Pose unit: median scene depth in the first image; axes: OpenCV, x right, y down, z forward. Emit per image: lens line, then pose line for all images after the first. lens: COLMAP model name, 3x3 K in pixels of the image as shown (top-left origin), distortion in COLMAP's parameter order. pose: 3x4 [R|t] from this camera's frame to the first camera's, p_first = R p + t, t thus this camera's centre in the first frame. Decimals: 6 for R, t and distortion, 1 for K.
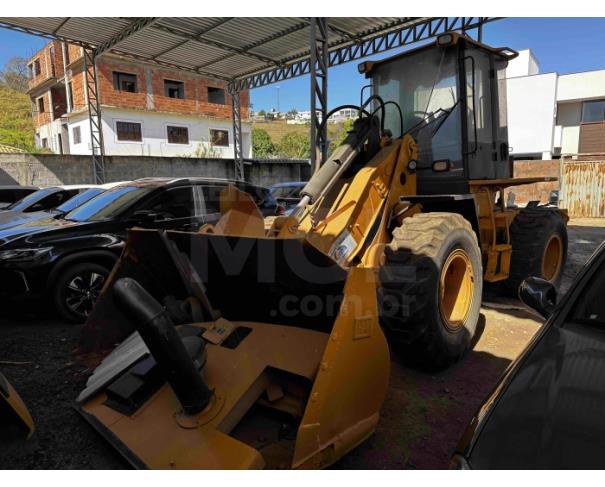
lens RADIAL K [[449.7, 0, 303.6], [0, 449.7, 241.7], [0, 0, 1]] dist [0.022159, -0.031708]
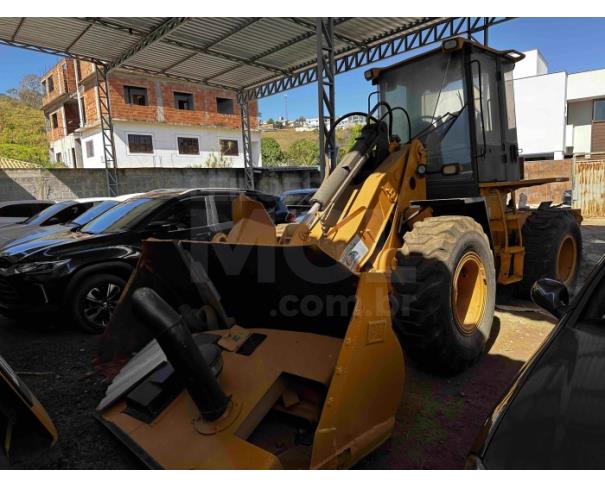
lens RADIAL K [[449.7, 0, 301.8], [0, 449.7, 240.3], [0, 0, 1]] dist [0.022159, -0.031708]
pose [[0.999304, -0.024368, -0.028241, -0.000701], [0.023865, 0.999553, -0.018013, -0.000444], [0.028667, 0.017326, 0.999439, -0.008573]]
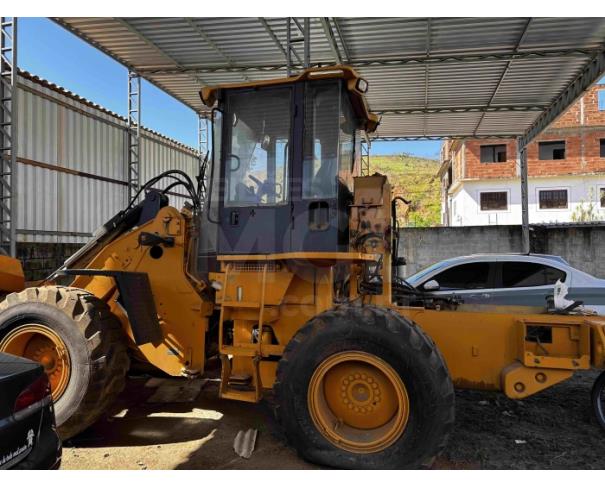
lens RADIAL K [[449.7, 0, 302.5], [0, 449.7, 243.5], [0, 0, 1]] dist [0.022159, -0.031708]
pose [[0.529223, -0.014080, -0.848366, 1.297610], [-0.113244, 0.989745, -0.087070, -0.109769], [0.840892, 0.142152, 0.522201, 0.830578]]
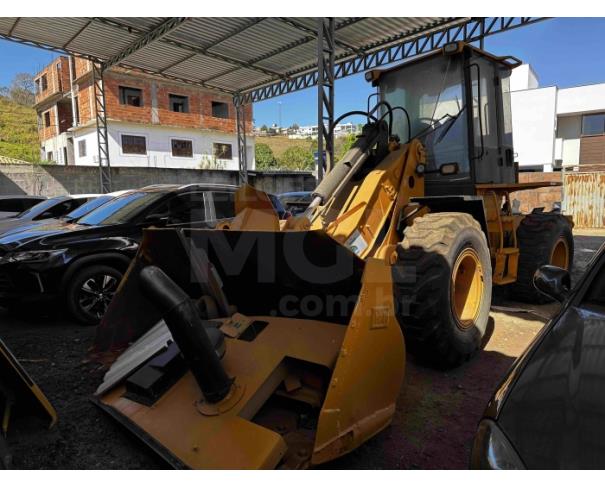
lens RADIAL K [[449.7, 0, 303.4], [0, 449.7, 239.1], [0, 0, 1]] dist [0.022159, -0.031708]
pose [[0.999994, -0.000296, -0.003380, -0.018520], [0.000173, 0.999343, -0.036255, 0.023851], [0.003388, 0.036254, 0.999337, -0.013426]]
